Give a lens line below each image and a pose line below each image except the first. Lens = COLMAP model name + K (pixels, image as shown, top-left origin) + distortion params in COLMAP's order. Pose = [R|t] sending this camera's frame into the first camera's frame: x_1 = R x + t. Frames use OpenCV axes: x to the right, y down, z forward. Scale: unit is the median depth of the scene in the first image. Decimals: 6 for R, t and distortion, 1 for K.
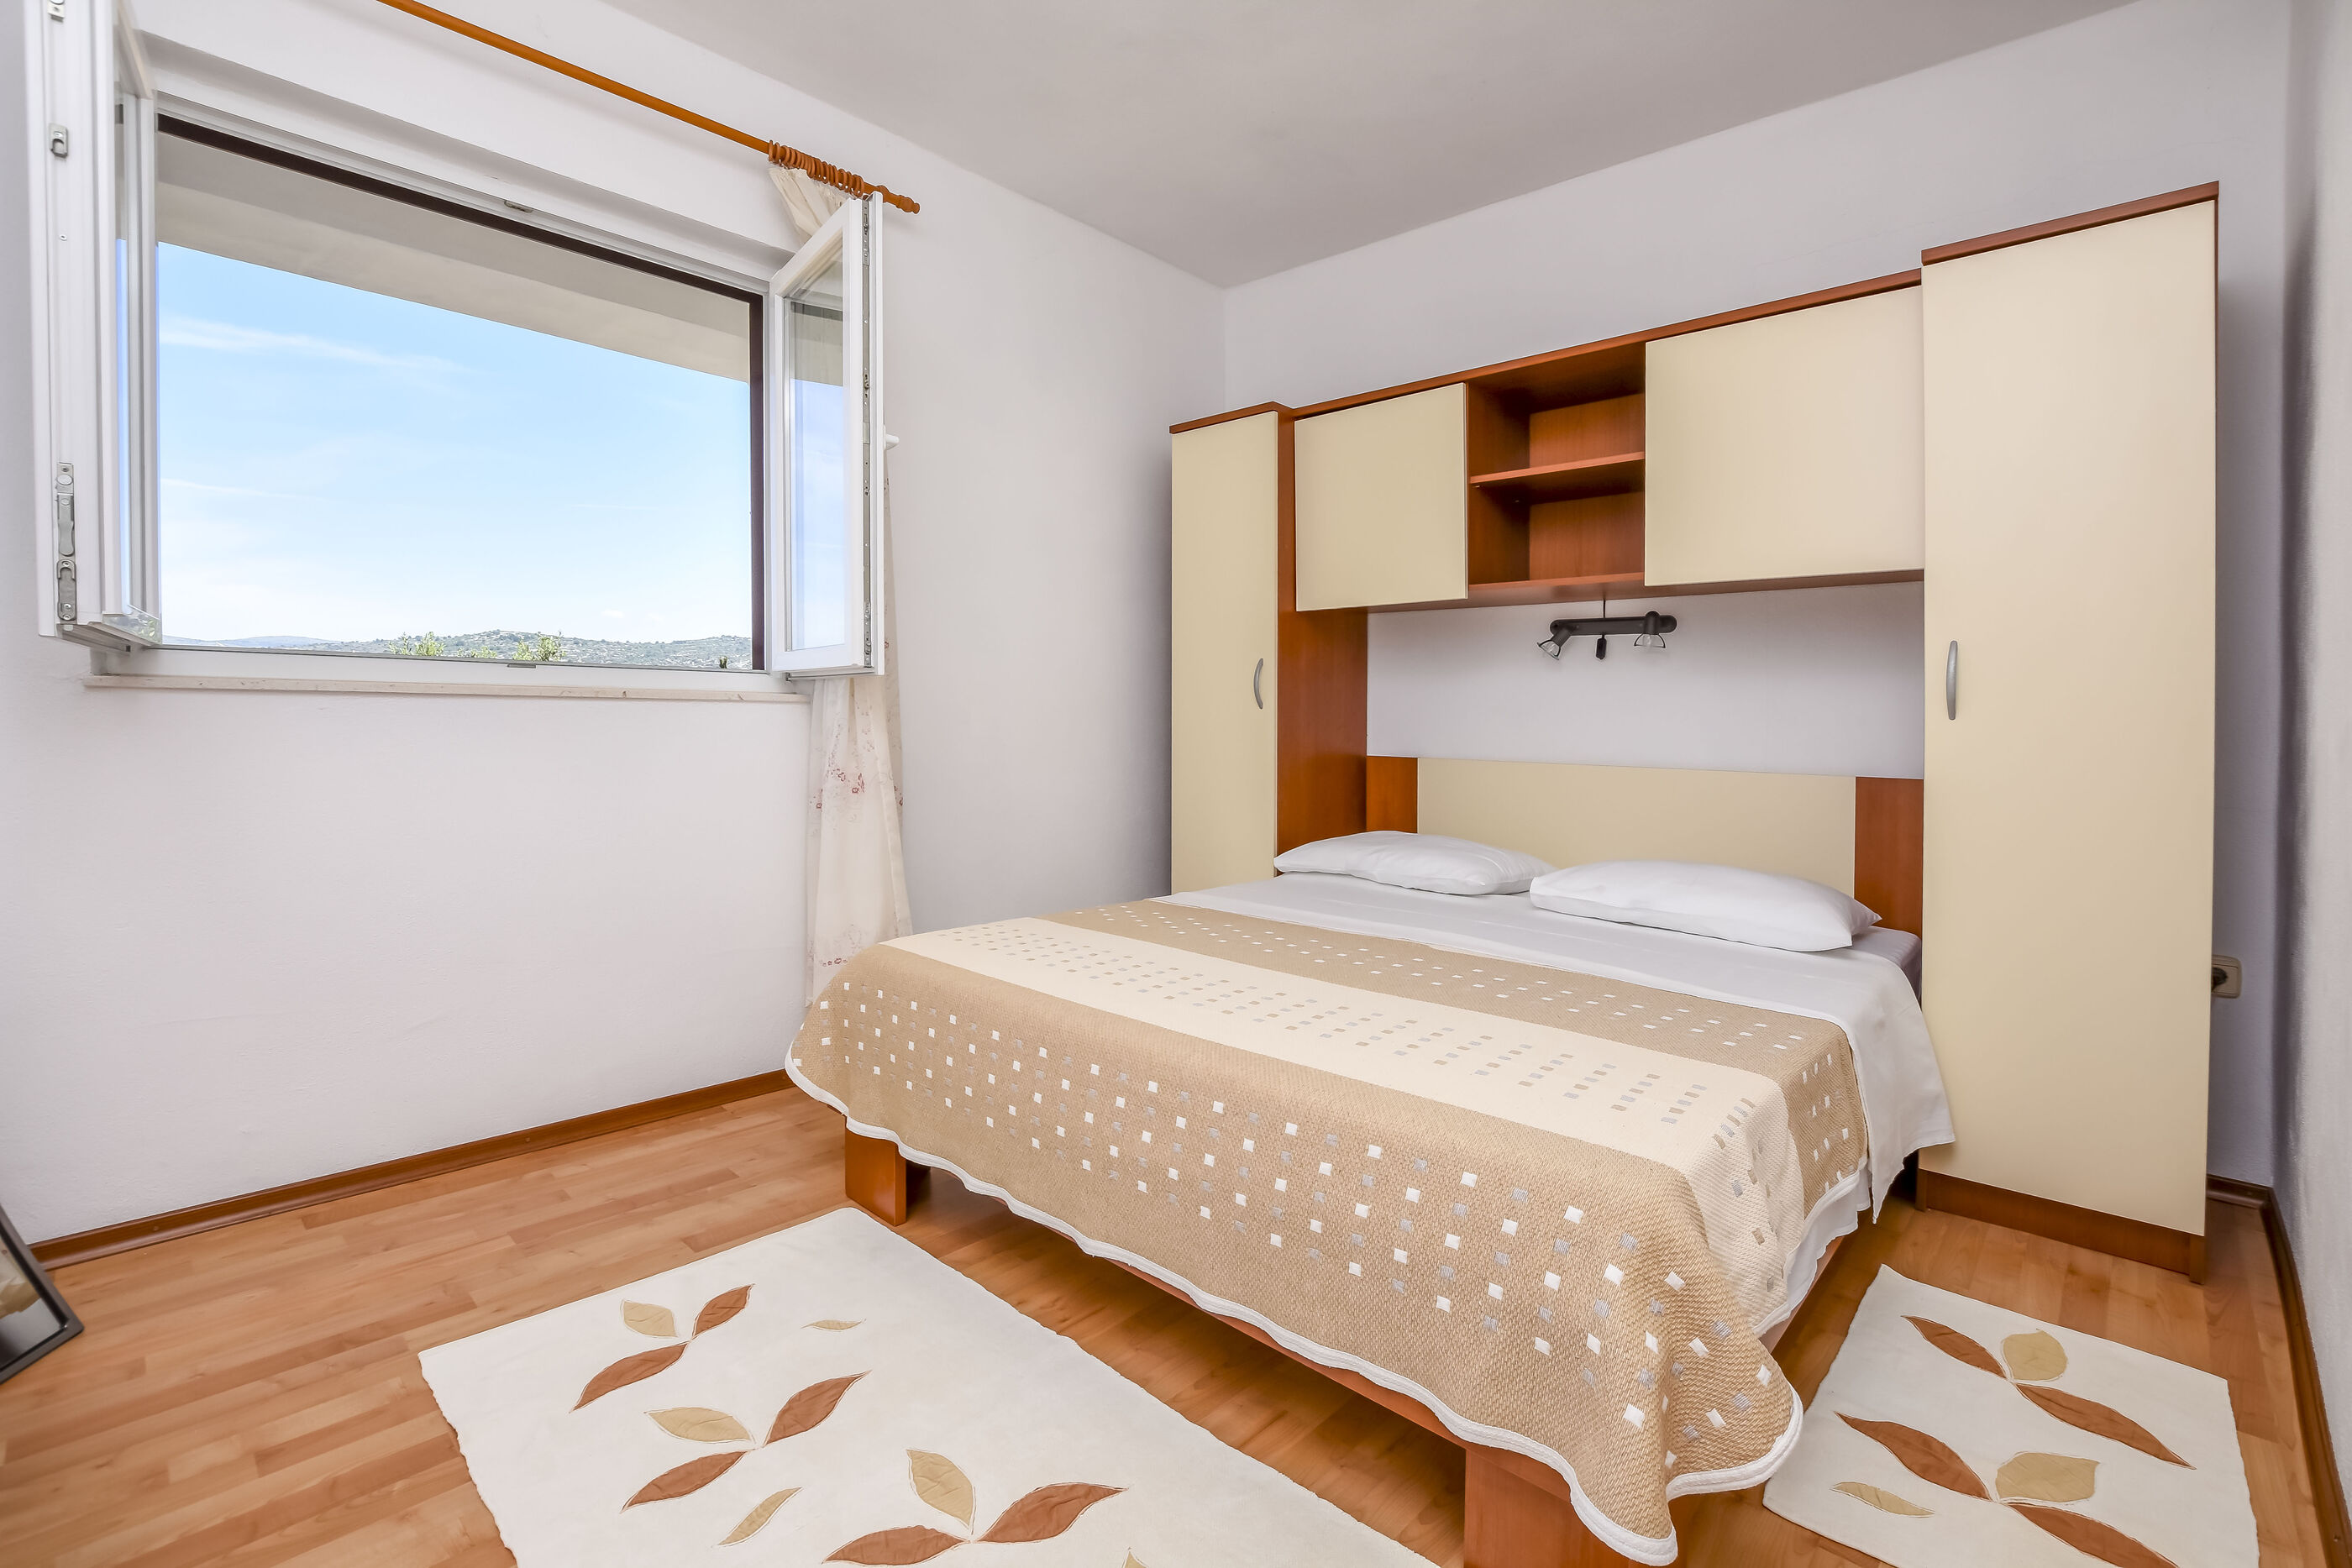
lens RADIAL K [[1057.8, 0, 1189.0], [0, 1057.8, 735.6], [0, 0, 1]] dist [-0.037624, 0.007970]
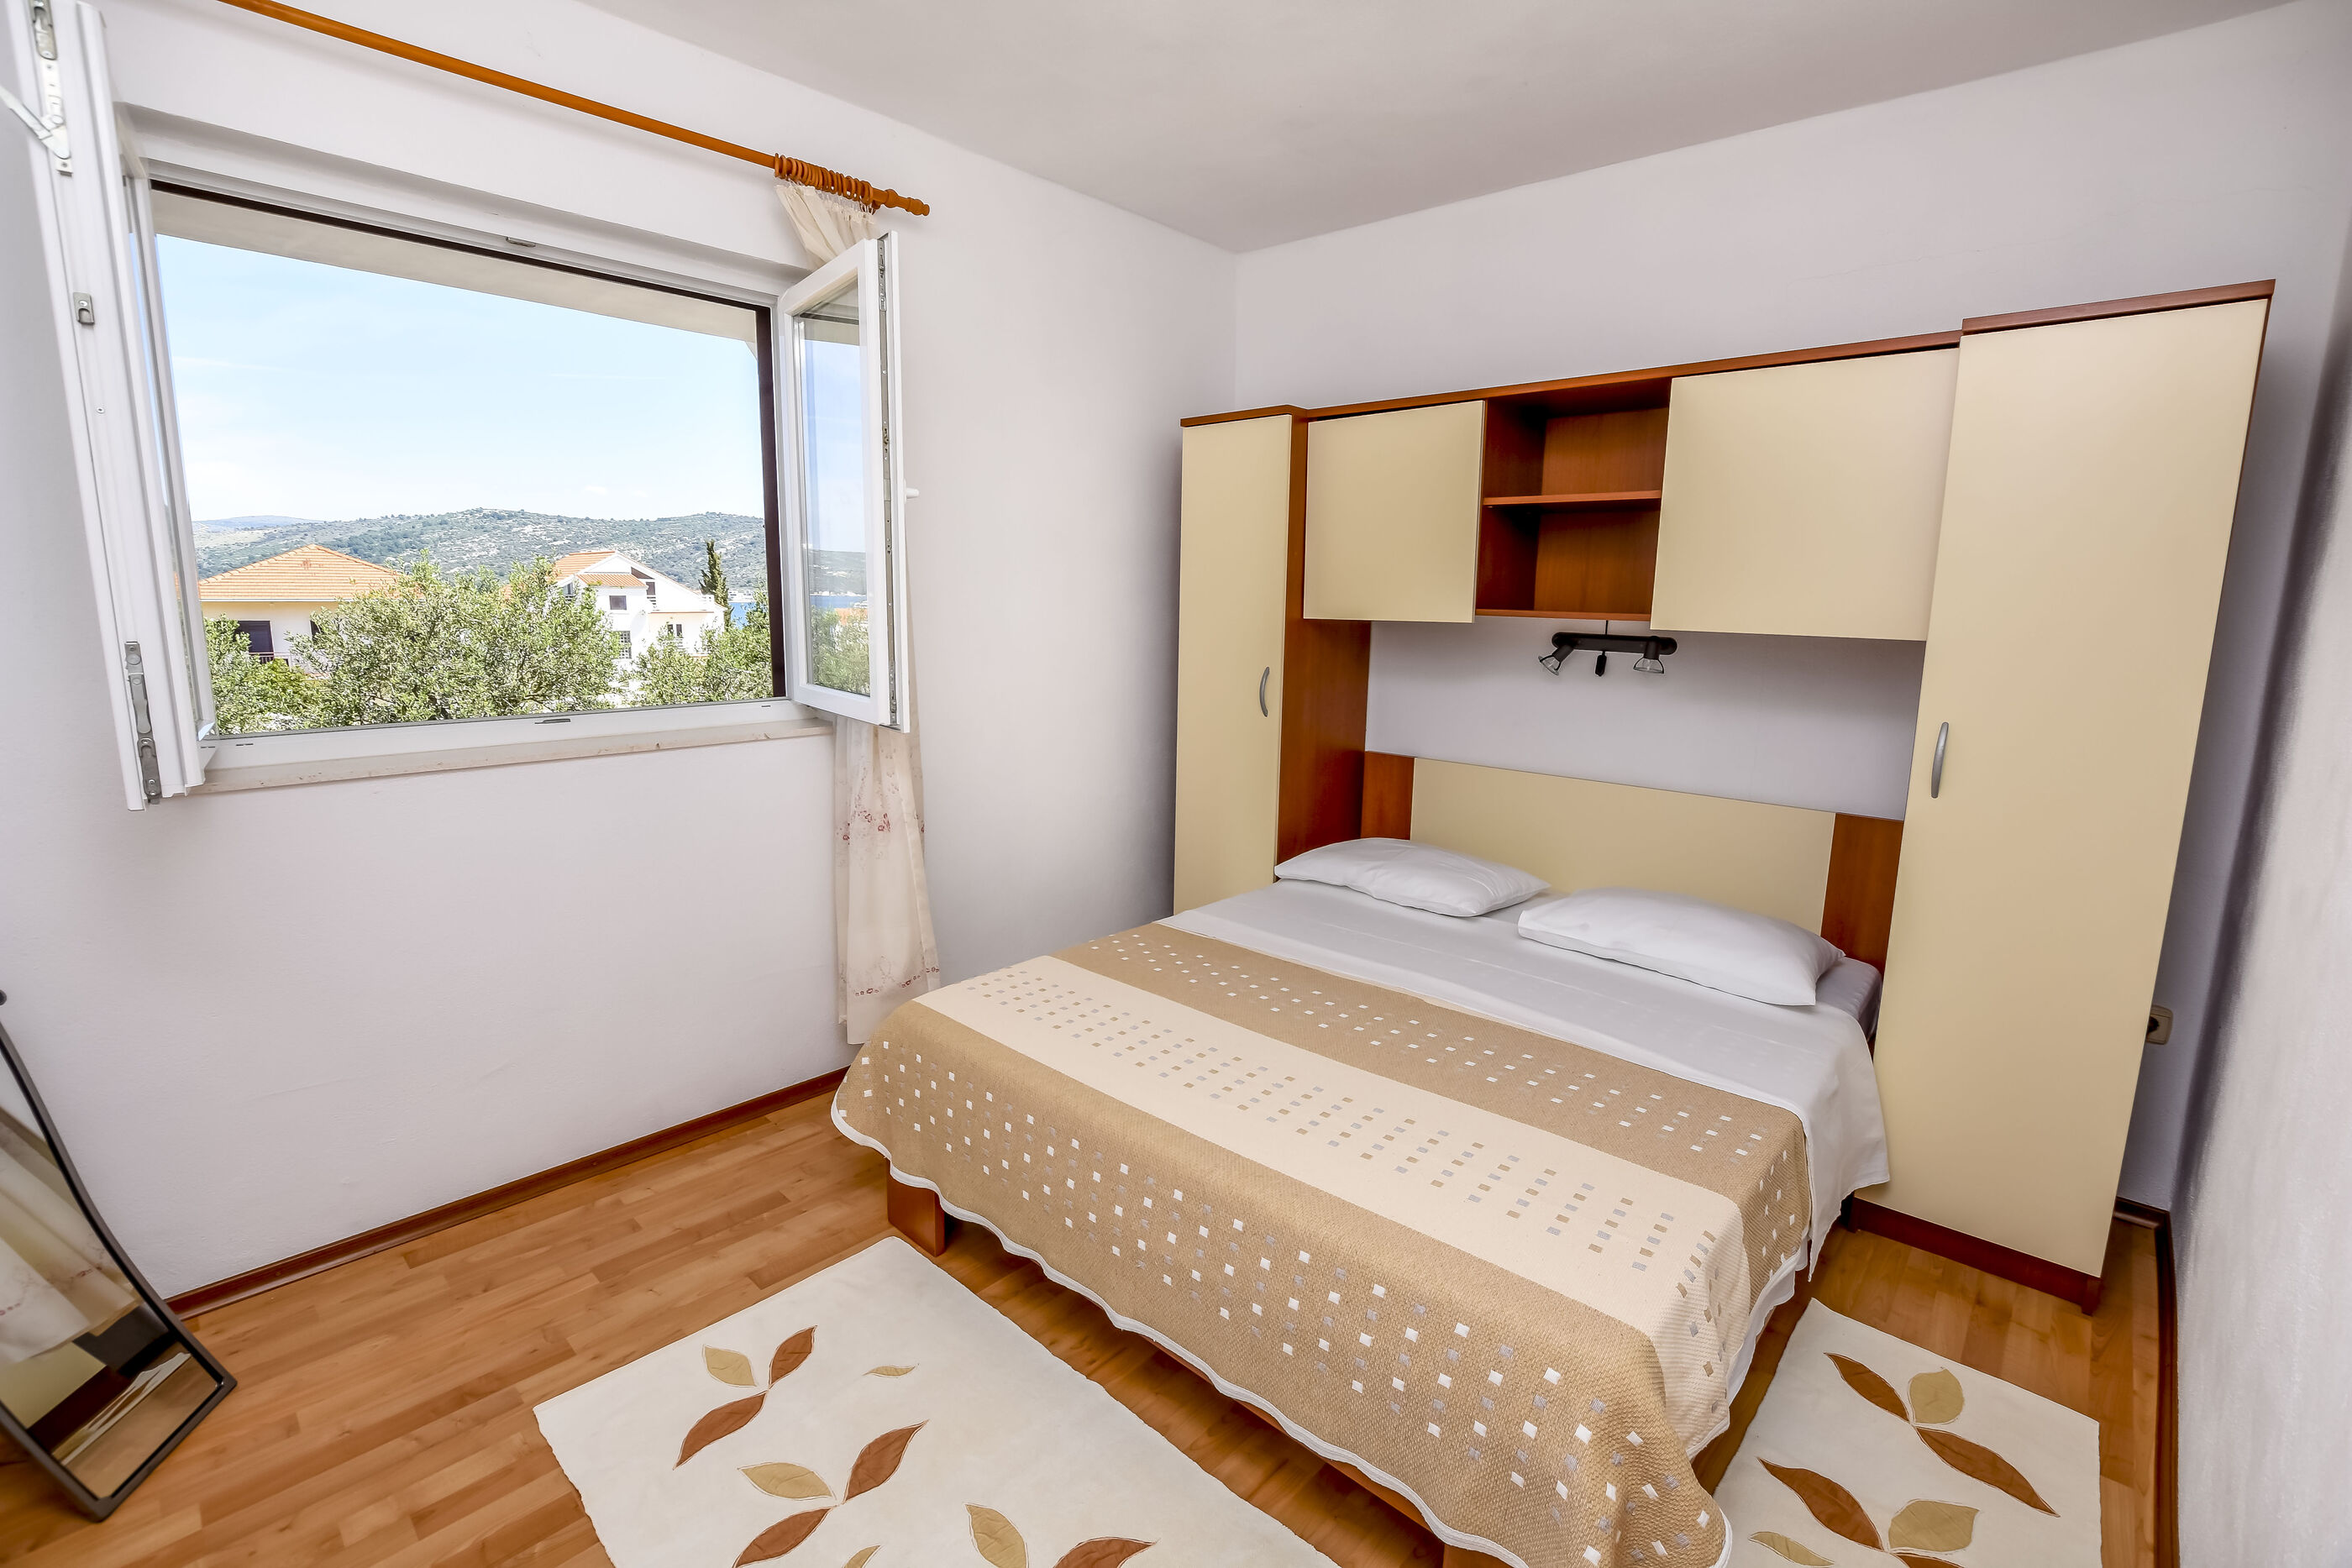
lens RADIAL K [[1041.3, 0, 1180.0], [0, 1041.3, 777.2], [0, 0, 1]] dist [-0.035218, 0.006442]
pose [[0.999792, 0.019497, 0.005967, -0.039578], [-0.020154, 0.989295, 0.144534, -0.219114], [-0.003085, -0.144624, 0.989482, -0.017257]]
